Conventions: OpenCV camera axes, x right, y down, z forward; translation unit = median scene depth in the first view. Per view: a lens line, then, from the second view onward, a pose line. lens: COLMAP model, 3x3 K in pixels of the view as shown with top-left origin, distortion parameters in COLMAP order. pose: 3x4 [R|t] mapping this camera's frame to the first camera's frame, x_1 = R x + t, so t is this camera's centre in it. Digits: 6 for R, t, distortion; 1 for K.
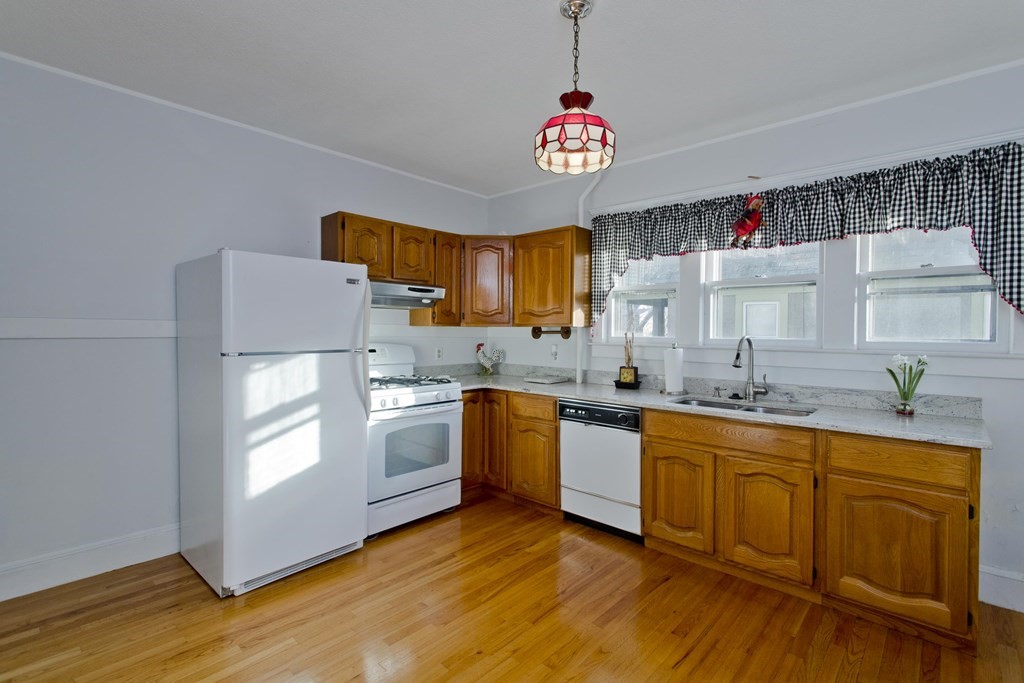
lens RADIAL K [[480.6, 0, 511.8], [0, 480.6, 337.0], [0, 0, 1]] dist [0.002385, 0.000814]
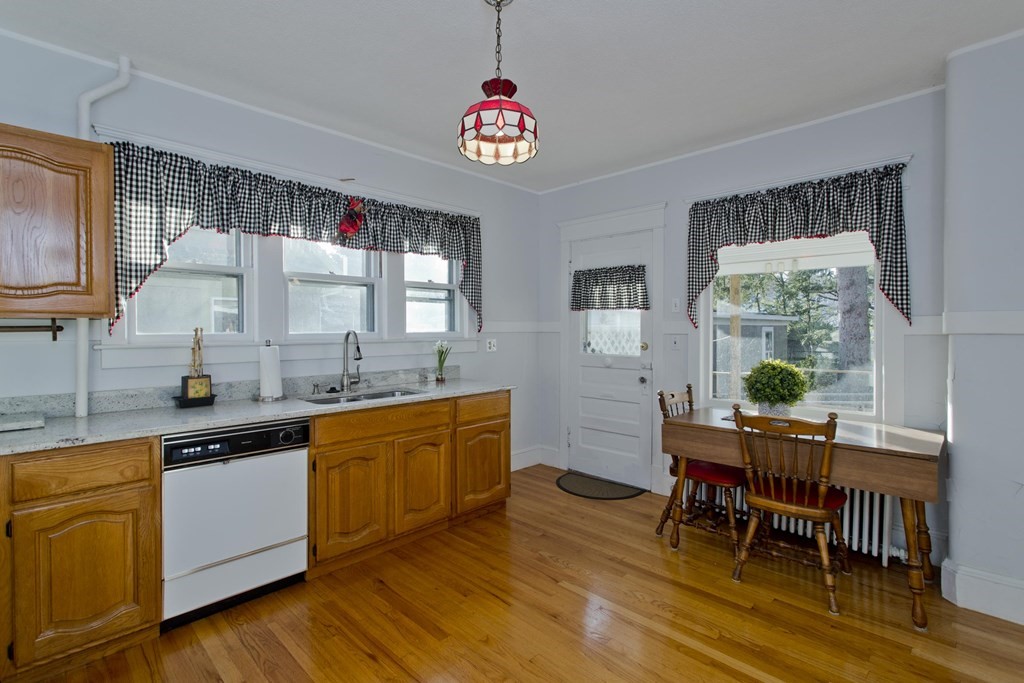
lens RADIAL K [[488.4, 0, 508.9], [0, 488.4, 333.3], [0, 0, 1]] dist [0.001951, 0.000754]
pose [[0.039035, -0.016653, 0.999099, -0.494009], [0.017452, 0.999720, 0.015982, -0.004866], [-0.999085, 0.016812, 0.039315, 0.536900]]
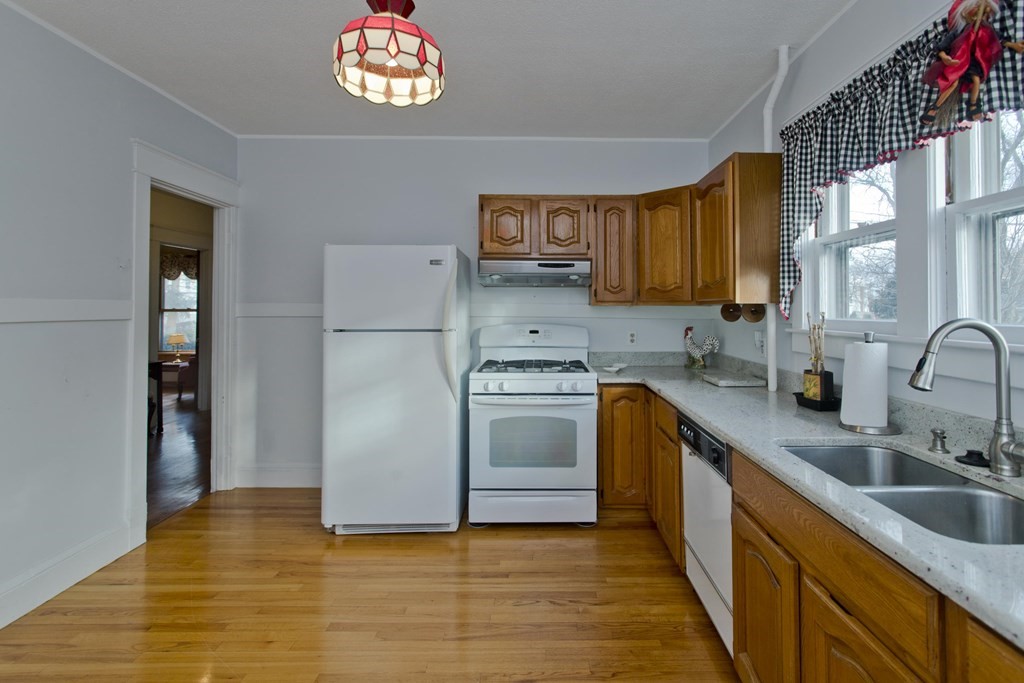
lens RADIAL K [[493.9, 0, 542.1], [0, 493.9, 299.4], [0, 0, 1]] dist [-0.000343, 0.000172]
pose [[0.685494, -0.020335, -0.727794, 0.479492], [-0.007414, 0.999363, -0.034906, -0.001943], [0.728040, 0.029324, 0.684907, 0.367775]]
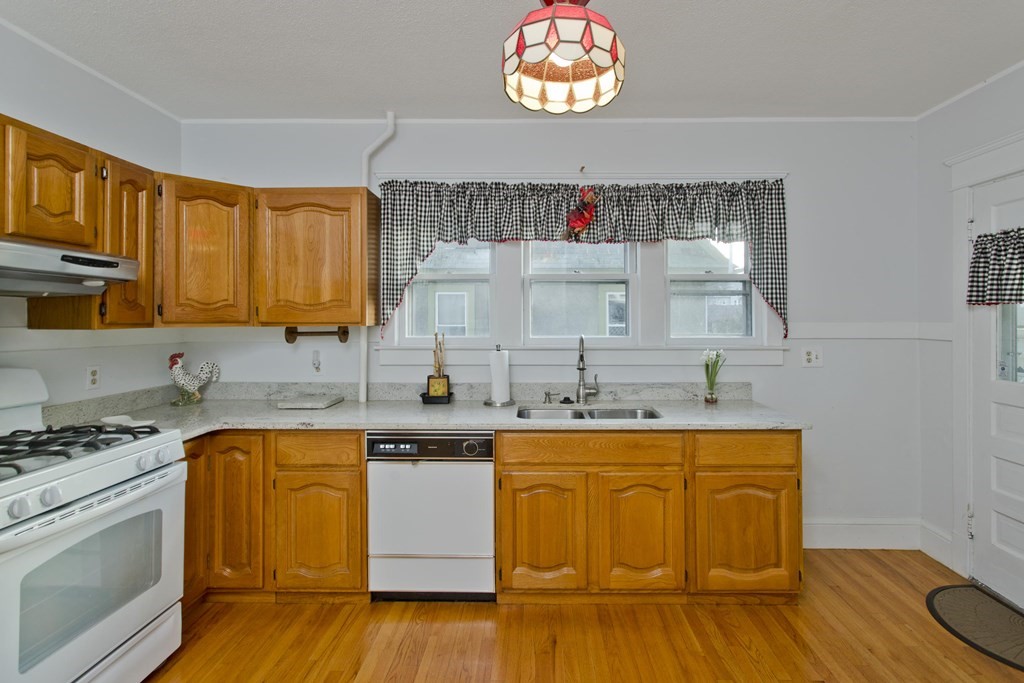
lens RADIAL K [[489.9, 0, 530.4], [0, 489.9, 315.5], [0, 0, 1]] dist [-0.000884, 0.000749]
pose [[0.745151, -0.003211, 0.666888, -0.195518], [0.016527, 0.999770, -0.013652, -0.025764], [-0.666691, 0.021195, 0.745033, 0.310217]]
